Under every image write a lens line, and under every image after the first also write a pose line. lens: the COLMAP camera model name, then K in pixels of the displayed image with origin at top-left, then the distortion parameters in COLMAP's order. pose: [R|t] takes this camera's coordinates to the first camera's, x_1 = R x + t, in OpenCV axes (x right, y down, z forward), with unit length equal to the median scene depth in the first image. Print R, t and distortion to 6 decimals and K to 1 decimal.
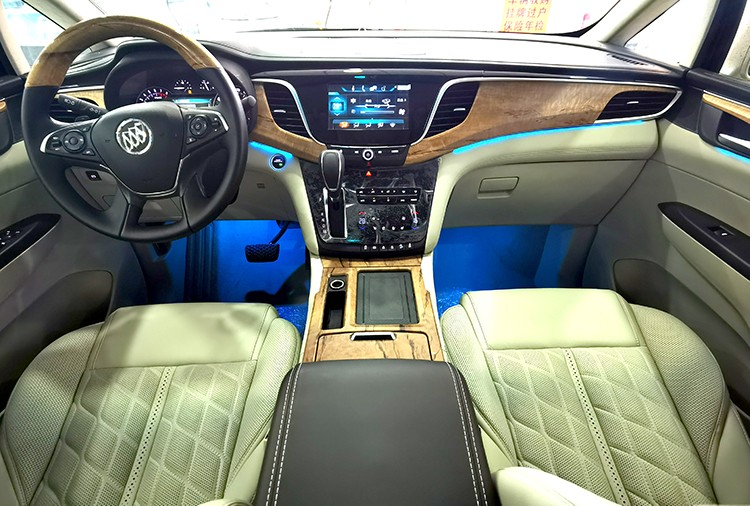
lens RADIAL K [[398.6, 0, 376.0], [0, 398.6, 253.7], [0, 0, 1]] dist [-0.000638, -0.000328]
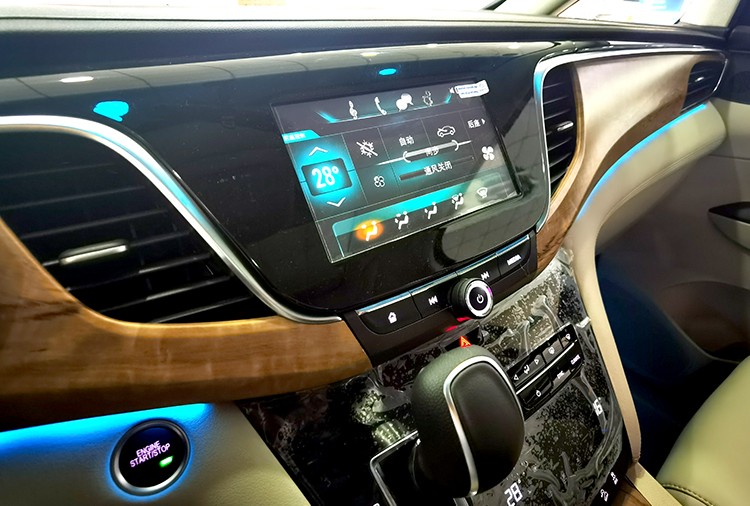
lens RADIAL K [[398.6, 0, 374.3], [0, 398.6, 250.9], [0, 0, 1]] dist [-0.000638, -0.000328]
pose [[0.803393, -0.303927, 0.512043, -0.232497], [0.354294, 0.935134, -0.000830, -0.307881], [-0.478577, 0.182080, 0.858959, 0.748993]]
